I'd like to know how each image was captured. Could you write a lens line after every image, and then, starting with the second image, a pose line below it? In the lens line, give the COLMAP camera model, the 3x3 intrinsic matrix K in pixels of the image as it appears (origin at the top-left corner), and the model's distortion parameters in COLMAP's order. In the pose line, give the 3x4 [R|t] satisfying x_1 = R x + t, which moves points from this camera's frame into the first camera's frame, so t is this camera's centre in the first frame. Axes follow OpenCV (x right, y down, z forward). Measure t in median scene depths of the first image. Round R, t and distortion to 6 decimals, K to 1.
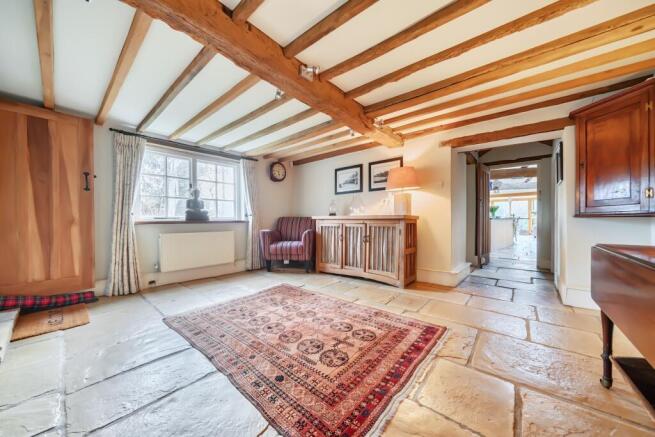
lens RADIAL K [[227.2, 0, 325.5], [0, 227.2, 219.7], [0, 0, 1]] dist [-0.009208, -0.000023]
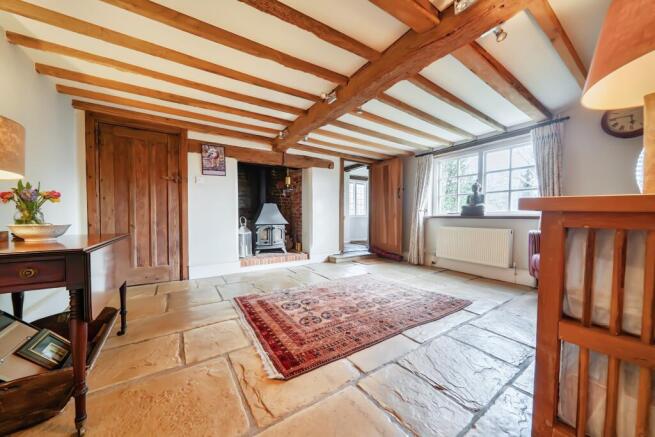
lens RADIAL K [[227.2, 0, 326.0], [0, 227.2, 219.6], [0, 0, 1]] dist [-0.009208, -0.000023]
pose [[-0.274106, 0.022614, -0.961434, 1.082539], [0.001549, 0.999733, 0.023073, -0.004478], [0.961698, 0.004836, -0.274068, 1.244983]]
